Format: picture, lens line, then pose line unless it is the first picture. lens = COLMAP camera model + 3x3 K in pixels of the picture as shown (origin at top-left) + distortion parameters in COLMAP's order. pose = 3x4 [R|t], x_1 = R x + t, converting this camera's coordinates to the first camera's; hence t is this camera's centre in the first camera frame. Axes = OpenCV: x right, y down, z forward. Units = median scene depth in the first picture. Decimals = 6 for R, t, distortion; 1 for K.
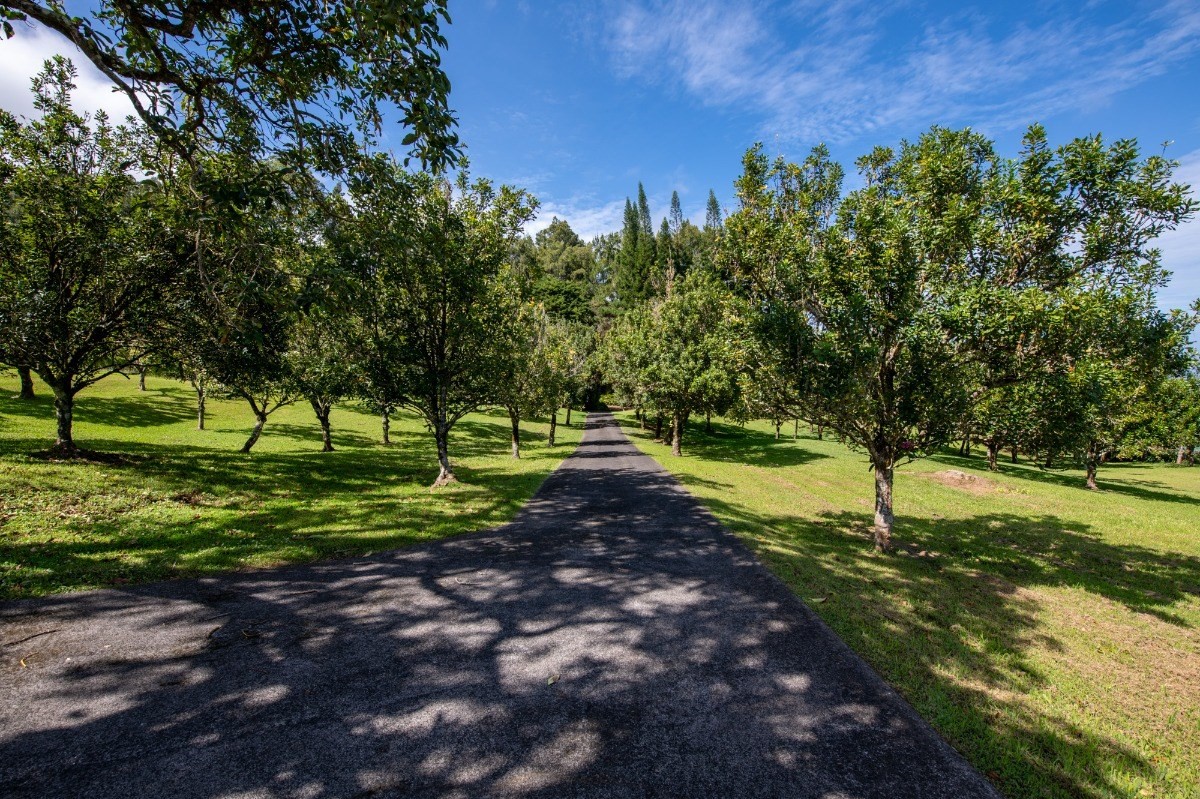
lens RADIAL K [[587.0, 0, 599.8], [0, 587.0, 397.0], [0, 0, 1]] dist [0.002540, 0.002412]
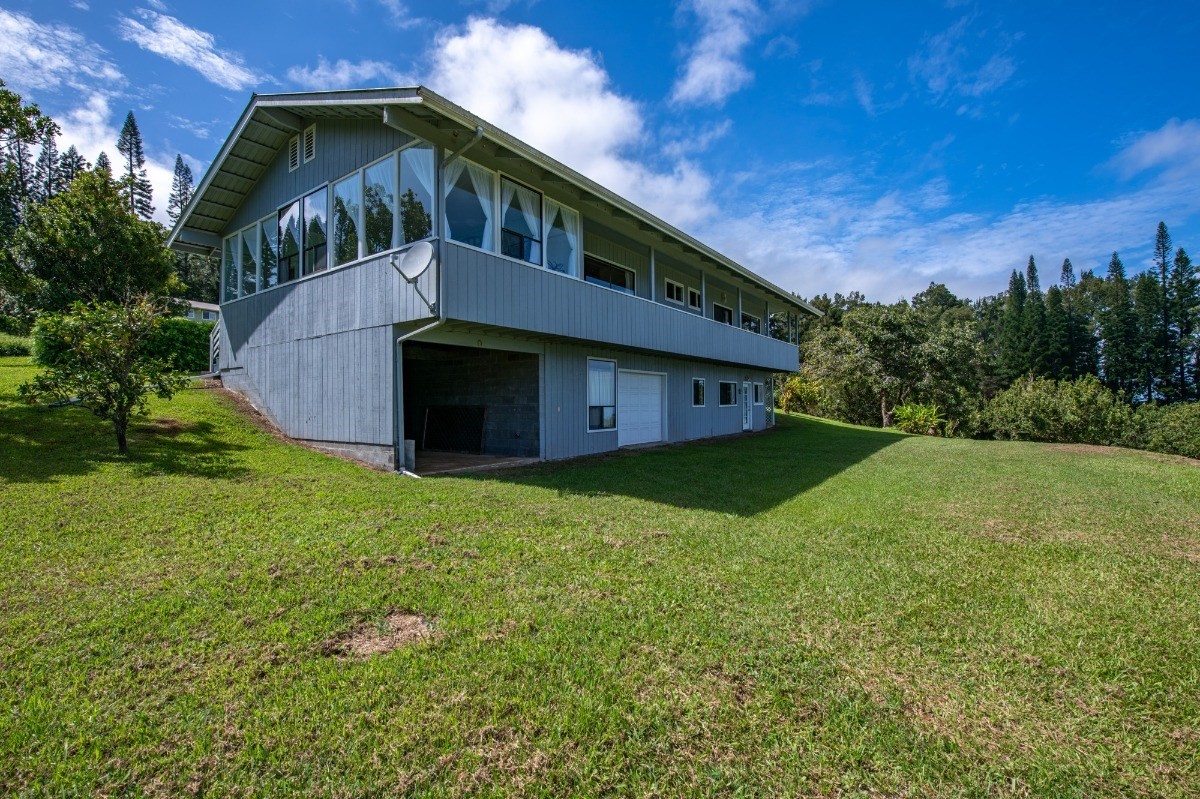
lens RADIAL K [[516.4, 0, 603.8], [0, 516.4, 402.4], [0, 0, 1]] dist [-0.001475, -0.000334]
pose [[0.811750, 0.020878, -0.583631, -0.008686], [-0.058321, 0.997263, -0.045441, 0.009379], [0.581085, 0.070925, 0.810746, -0.263079]]
